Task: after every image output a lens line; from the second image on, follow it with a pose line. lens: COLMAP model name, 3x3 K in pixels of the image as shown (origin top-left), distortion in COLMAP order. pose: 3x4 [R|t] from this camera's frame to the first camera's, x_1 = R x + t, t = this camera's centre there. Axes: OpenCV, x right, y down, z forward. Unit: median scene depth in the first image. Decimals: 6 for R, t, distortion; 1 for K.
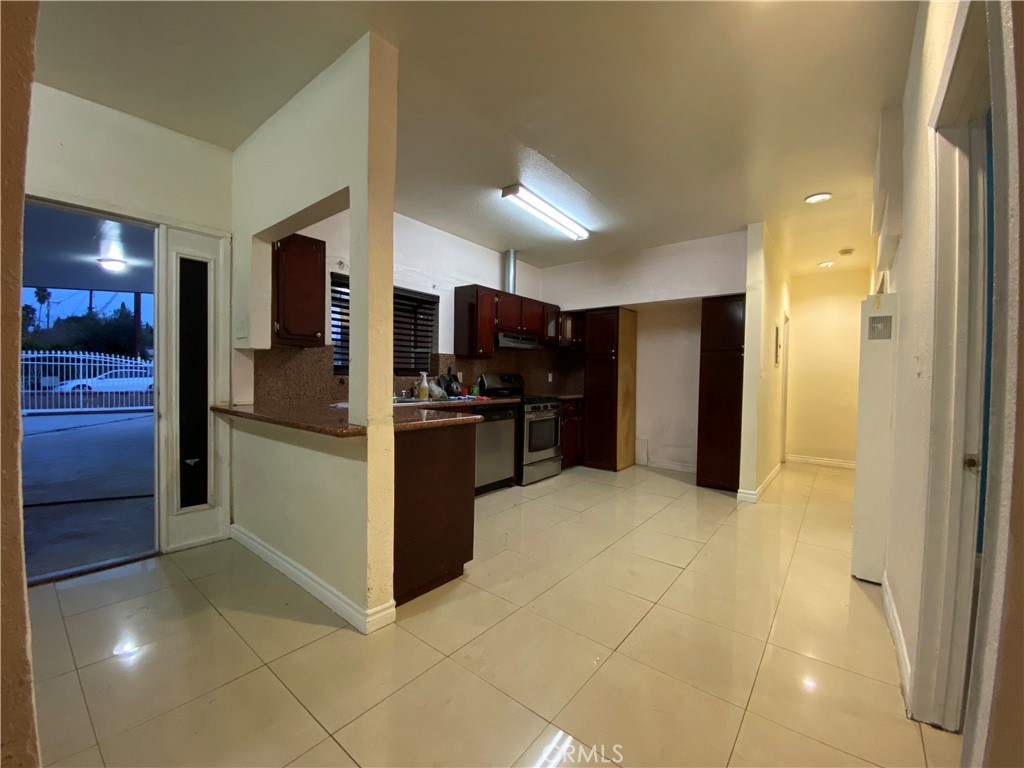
lens RADIAL K [[415.1, 0, 507.5], [0, 415.1, 384.9], [0, 0, 1]] dist [0.000103, -0.002514]
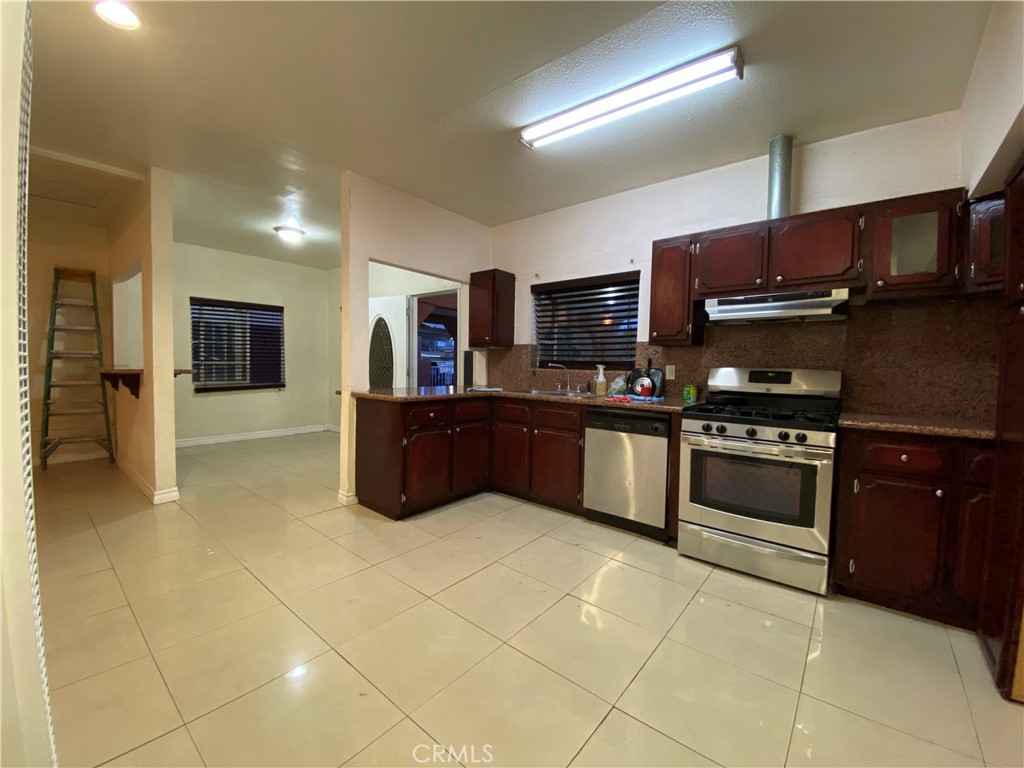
lens RADIAL K [[415.1, 0, 510.0], [0, 415.1, 381.6], [0, 0, 1]] dist [0.000103, -0.002514]
pose [[-0.036347, 0.023017, -0.999074, 0.690412], [-0.038478, 0.998961, 0.024414, -0.009546], [0.998598, 0.039330, -0.035423, 0.831638]]
